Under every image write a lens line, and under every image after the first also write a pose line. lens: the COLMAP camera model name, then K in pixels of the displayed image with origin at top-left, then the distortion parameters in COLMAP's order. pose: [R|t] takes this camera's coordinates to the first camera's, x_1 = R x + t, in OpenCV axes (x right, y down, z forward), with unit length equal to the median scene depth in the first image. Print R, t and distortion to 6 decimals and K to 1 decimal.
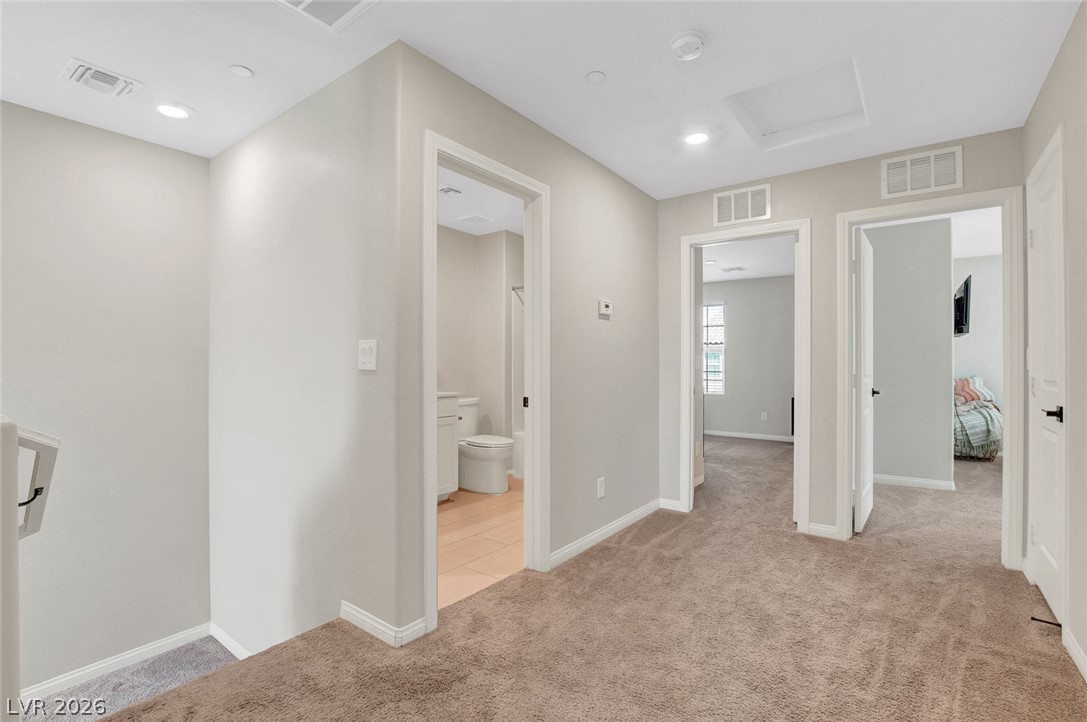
lens RADIAL K [[492.8, 0, 548.1], [0, 492.8, 363.8], [0, 0, 1]] dist [-0.034529, 0.000402]
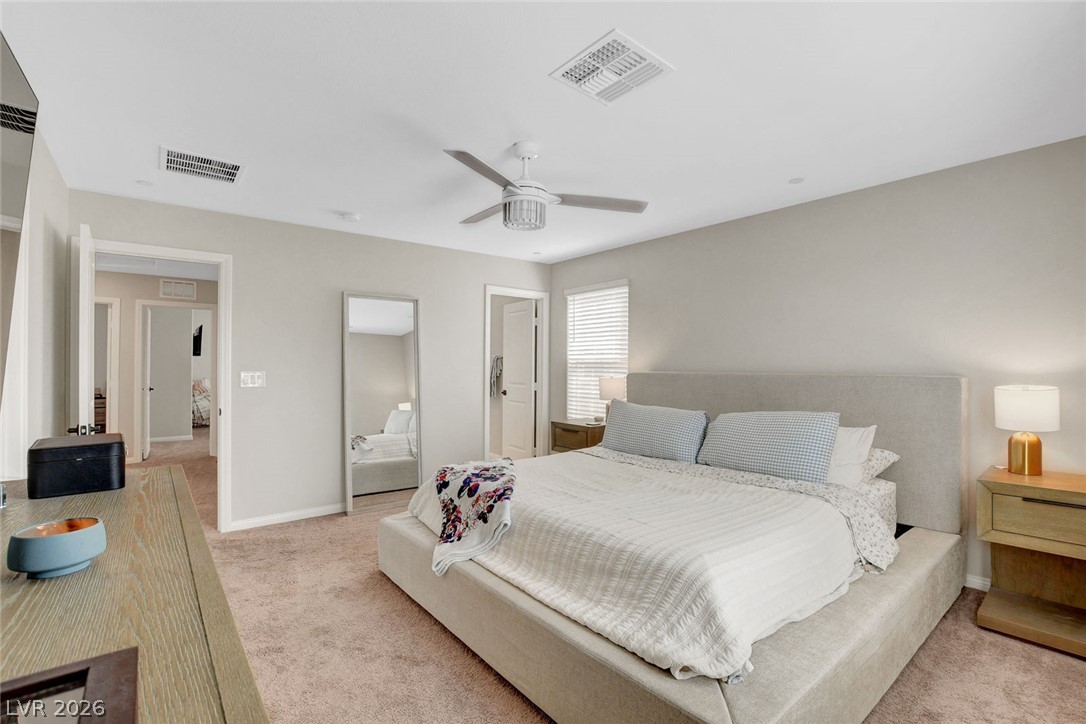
lens RADIAL K [[497.3, 0, 549.3], [0, 497.3, 362.2], [0, 0, 1]] dist [-0.030620, -0.000114]
pose [[0.245283, 0.007929, 0.969419, -0.644258], [-0.002790, 0.999968, -0.007473, -0.029297], [-0.969448, -0.000872, 0.245297, -0.792611]]
